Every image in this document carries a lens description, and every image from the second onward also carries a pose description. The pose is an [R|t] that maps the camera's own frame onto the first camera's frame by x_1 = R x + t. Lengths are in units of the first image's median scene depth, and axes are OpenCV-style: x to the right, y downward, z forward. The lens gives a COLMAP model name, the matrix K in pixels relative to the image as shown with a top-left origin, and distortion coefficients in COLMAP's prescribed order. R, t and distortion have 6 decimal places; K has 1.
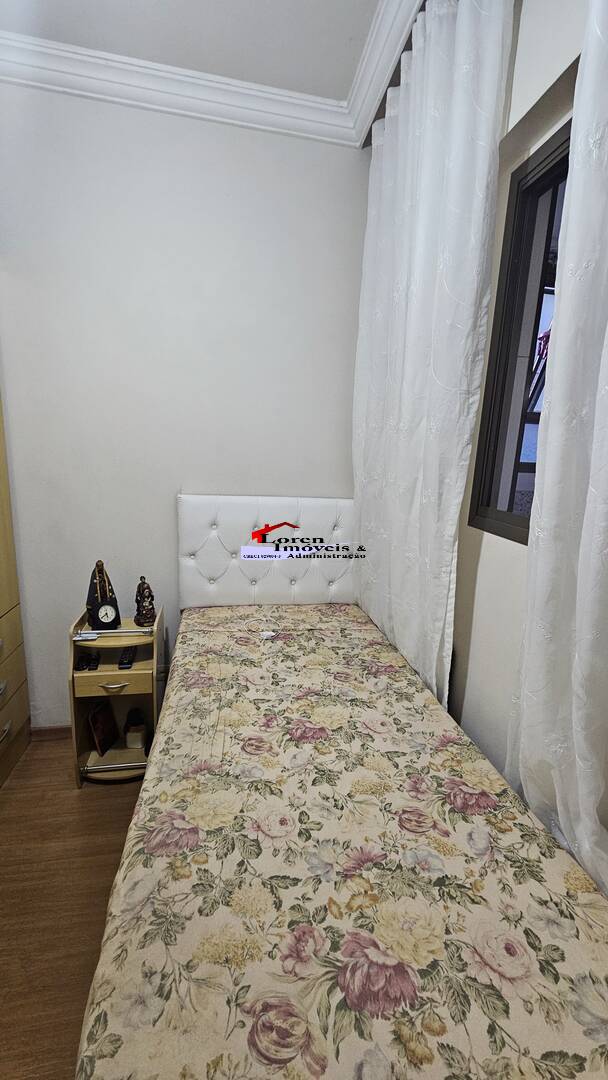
lens RADIAL K [[441.9, 0, 299.3], [0, 441.9, 543.6], [0, 0, 1]] dist [-0.004485, 0.000623]
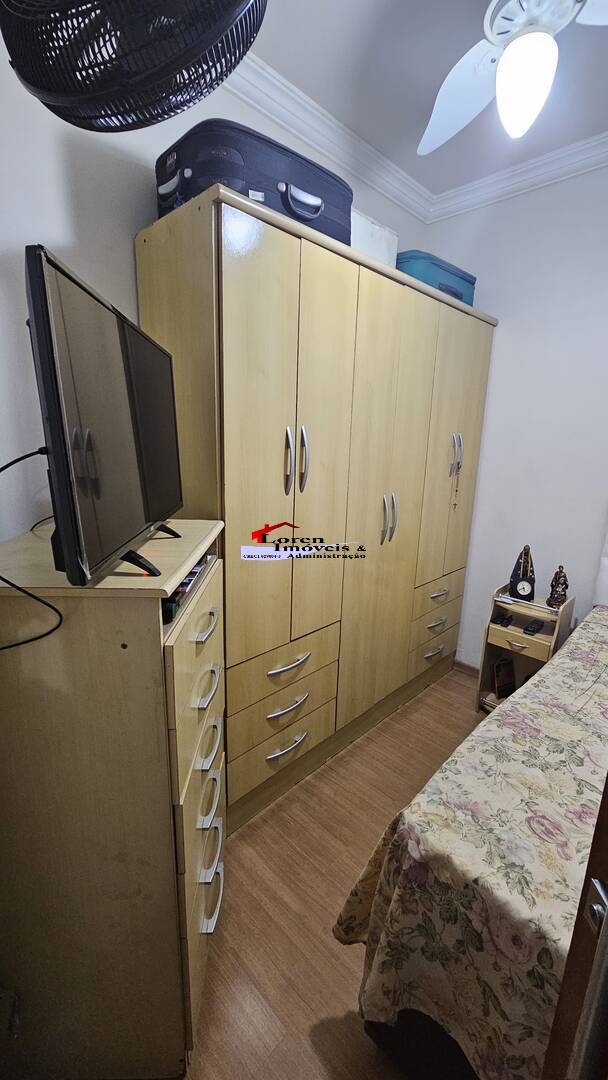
lens RADIAL K [[441.9, 0, 297.8], [0, 441.9, 542.6], [0, 0, 1]] dist [-0.004485, 0.000623]
pose [[0.562653, 0.169685, -0.809091, 0.201558], [-0.175331, 0.980937, 0.083797, 0.039719], [0.807887, 0.094710, 0.581678, -0.272865]]
